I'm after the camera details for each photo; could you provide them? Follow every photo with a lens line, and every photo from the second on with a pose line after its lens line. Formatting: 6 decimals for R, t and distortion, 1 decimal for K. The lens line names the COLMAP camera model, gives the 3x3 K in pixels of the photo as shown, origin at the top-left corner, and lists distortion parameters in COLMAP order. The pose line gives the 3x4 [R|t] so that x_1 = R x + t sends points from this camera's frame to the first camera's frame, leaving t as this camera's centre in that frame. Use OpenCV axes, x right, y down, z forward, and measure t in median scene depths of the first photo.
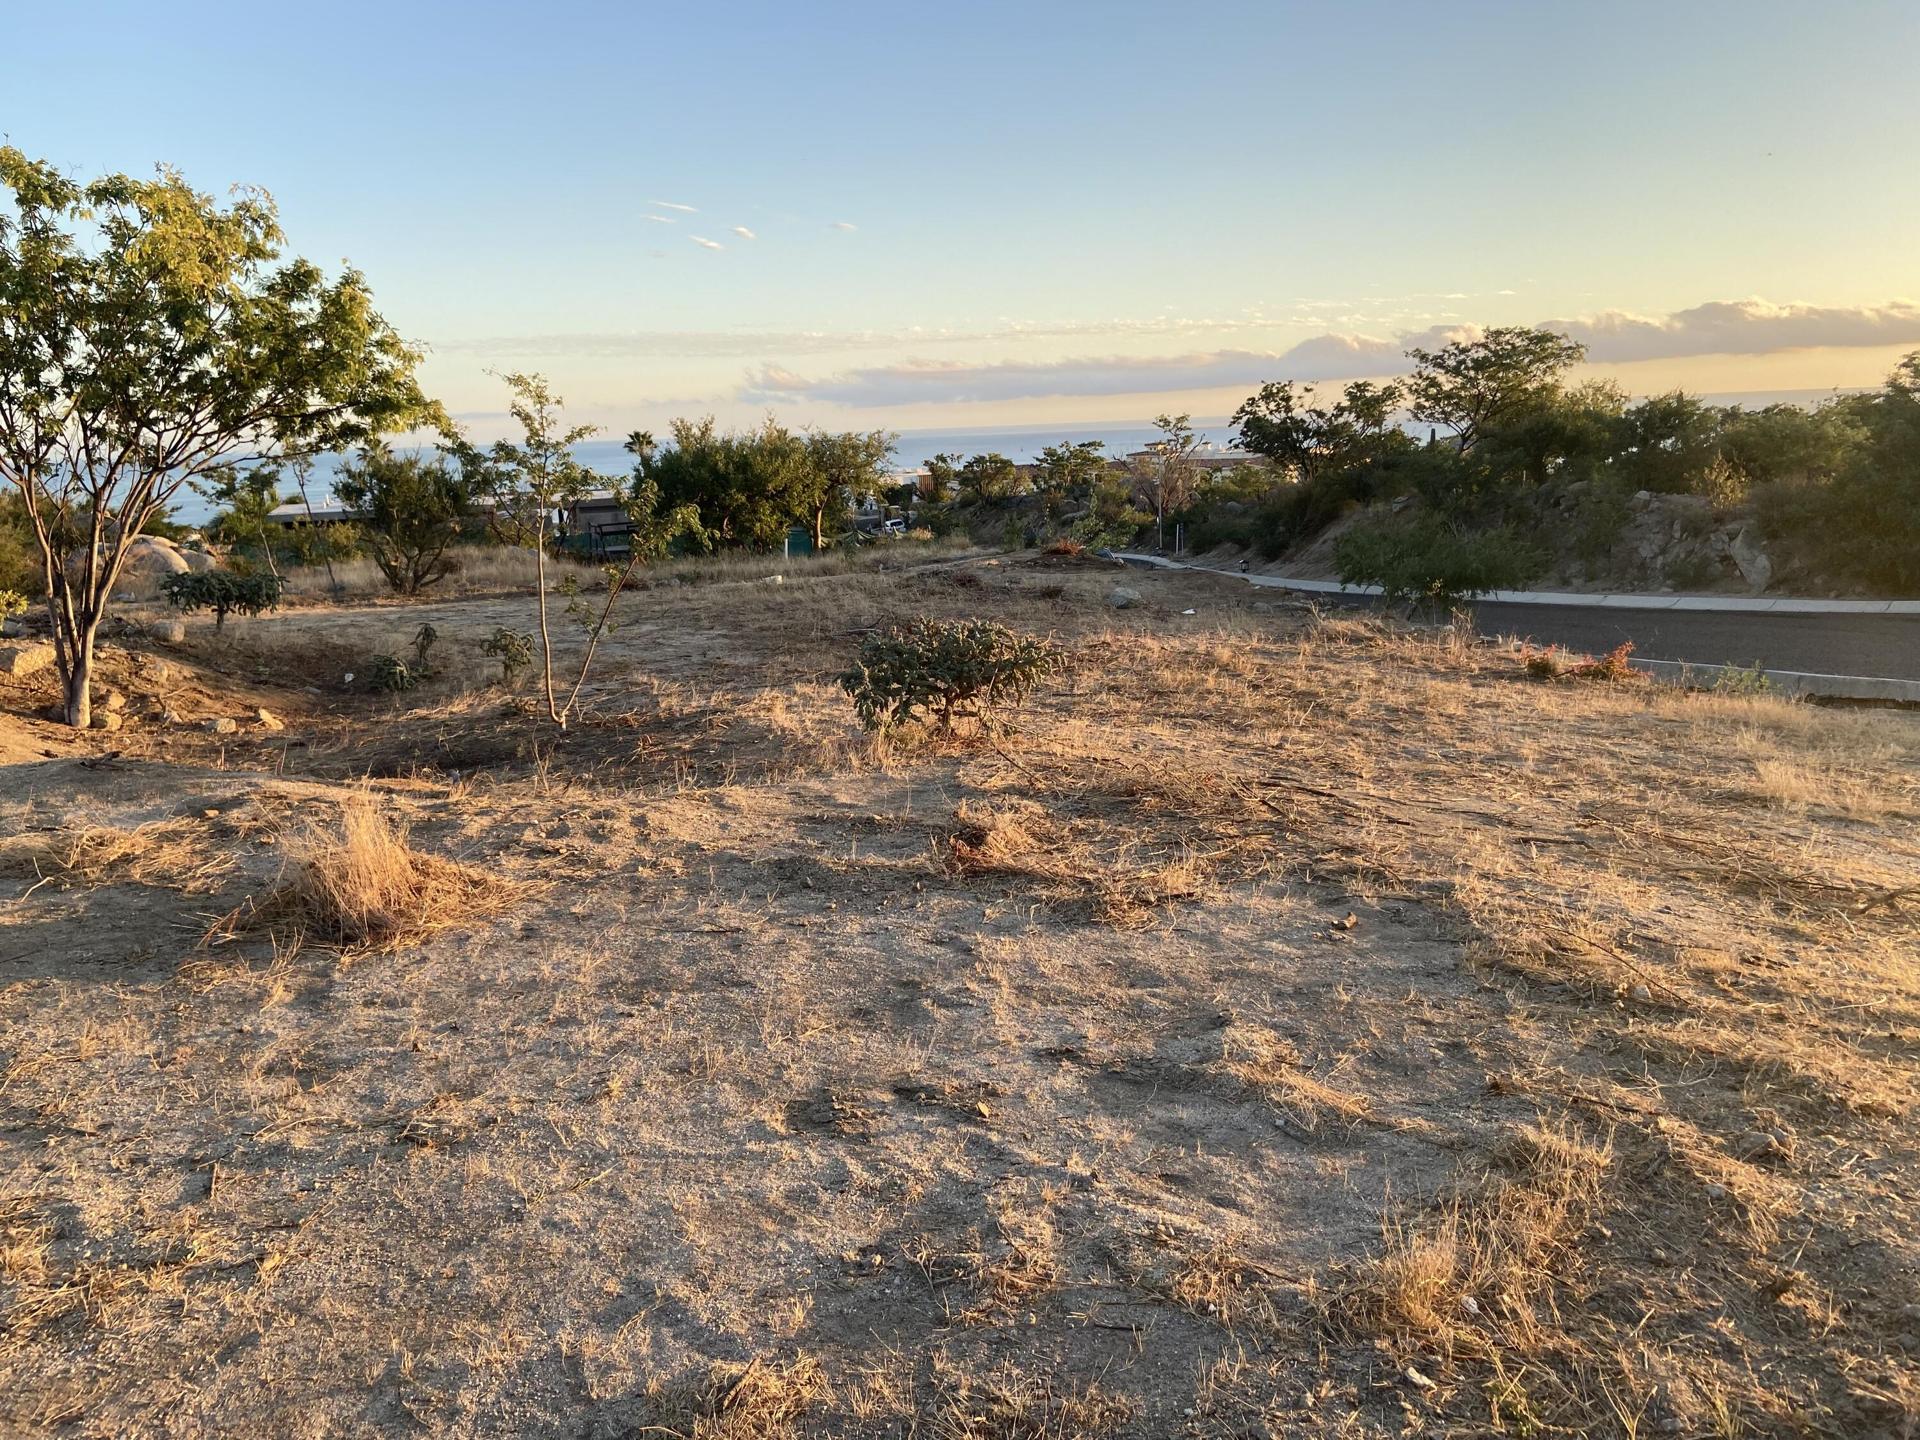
lens RADIAL K [[1439.6, 0, 940.1], [0, 1439.6, 695.9], [0, 0, 1]] dist [0.122243, -0.152212]
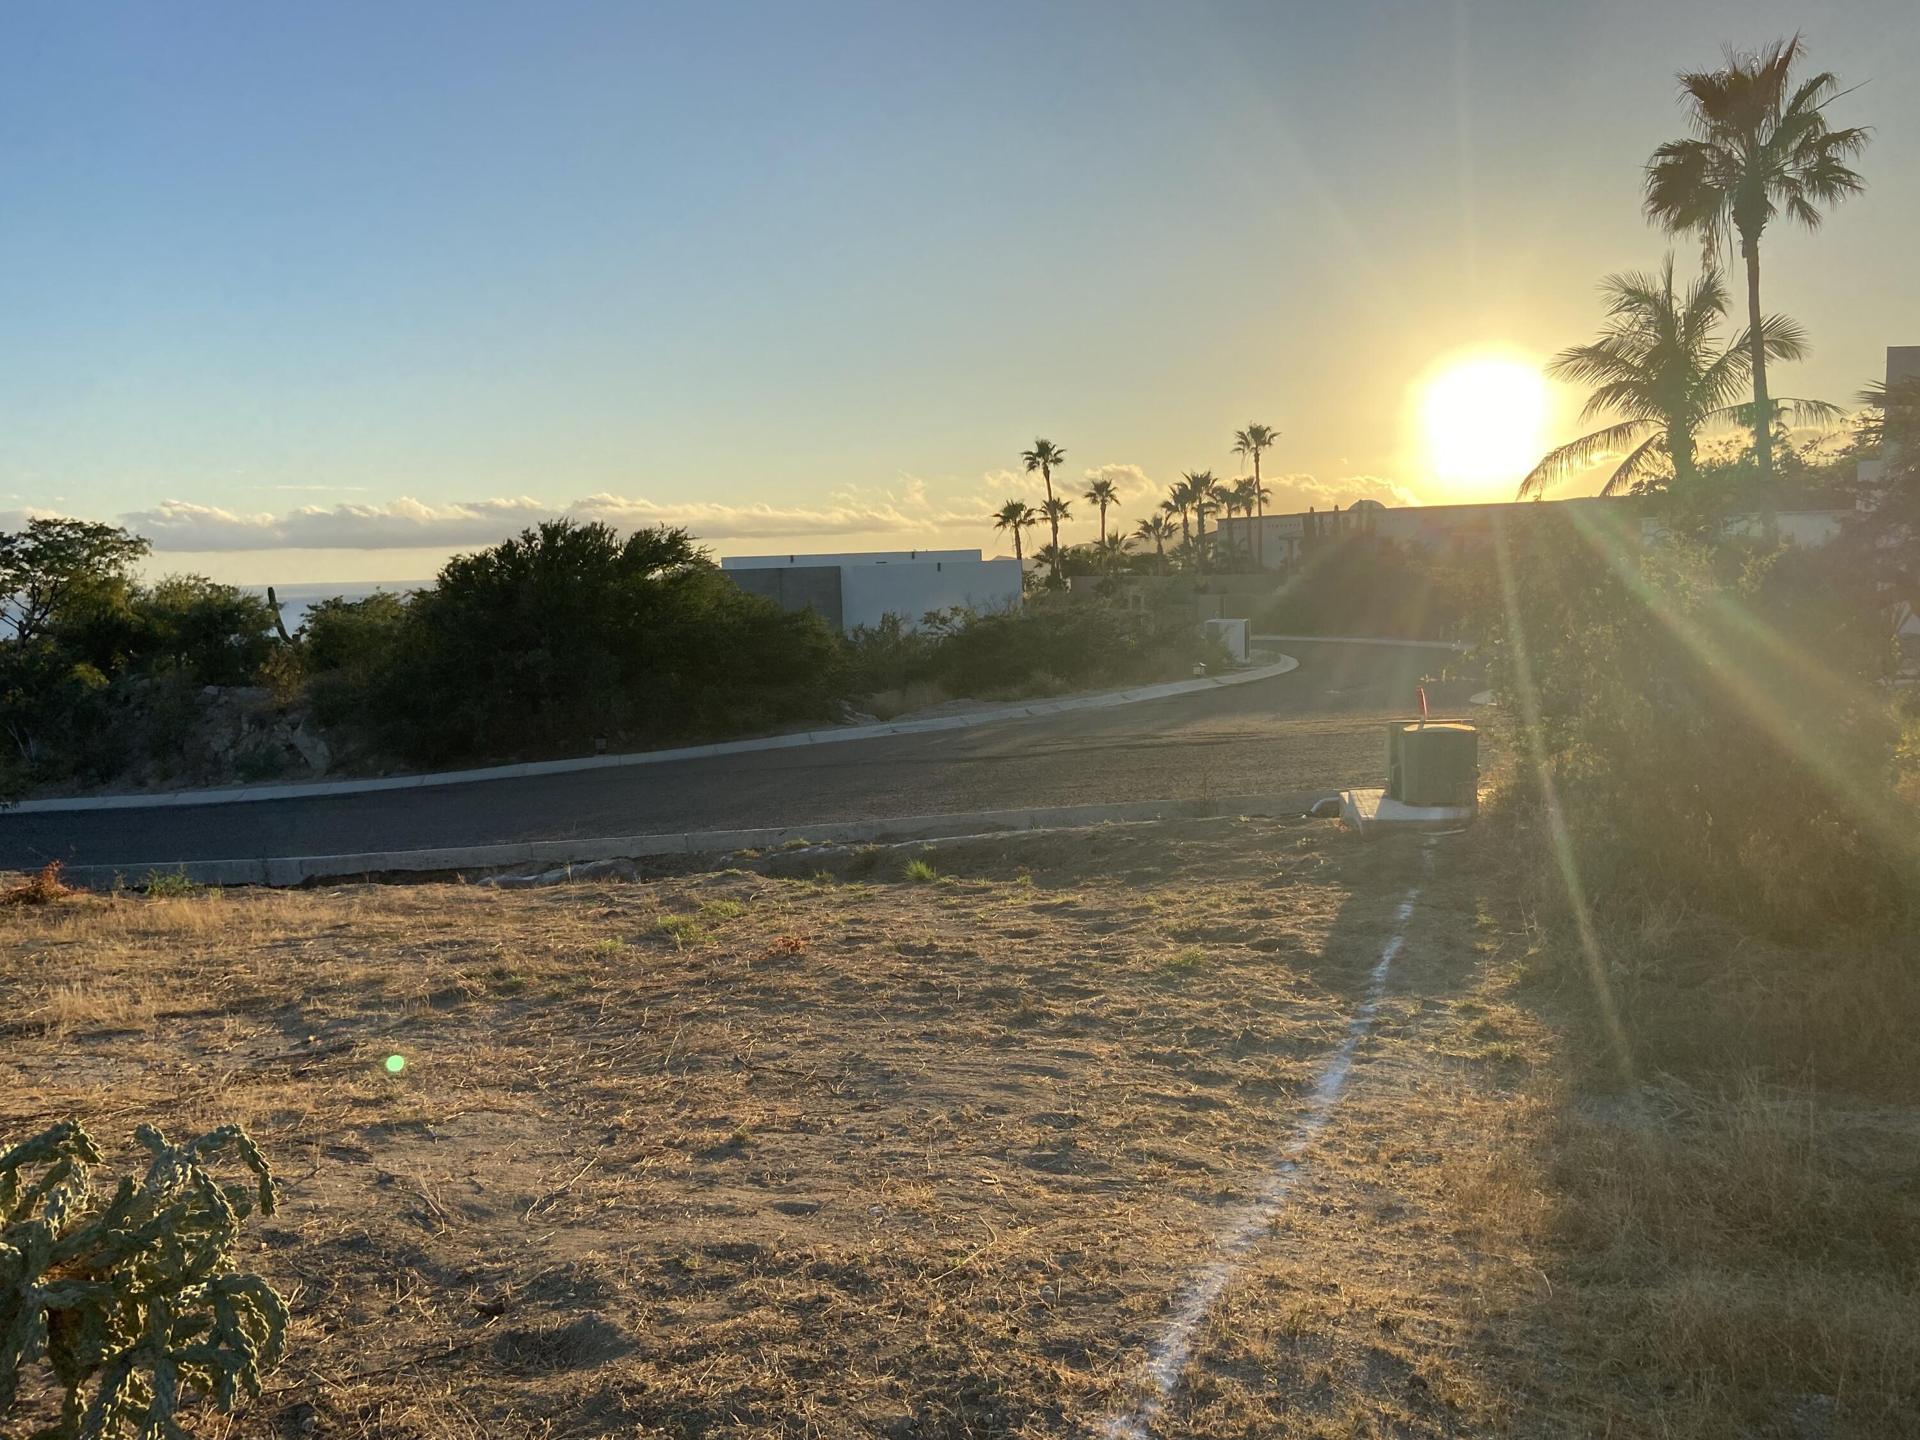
lens RADIAL K [[1439.6, 0, 946.0], [0, 1439.6, 732.4], [0, 0, 1]] dist [0.122243, -0.152212]
pose [[0.657809, -0.074326, 0.749509, 0.170857], [0.148793, 0.988332, -0.032579, -0.001611], [-0.738342, 0.132952, 0.661192, -0.098489]]
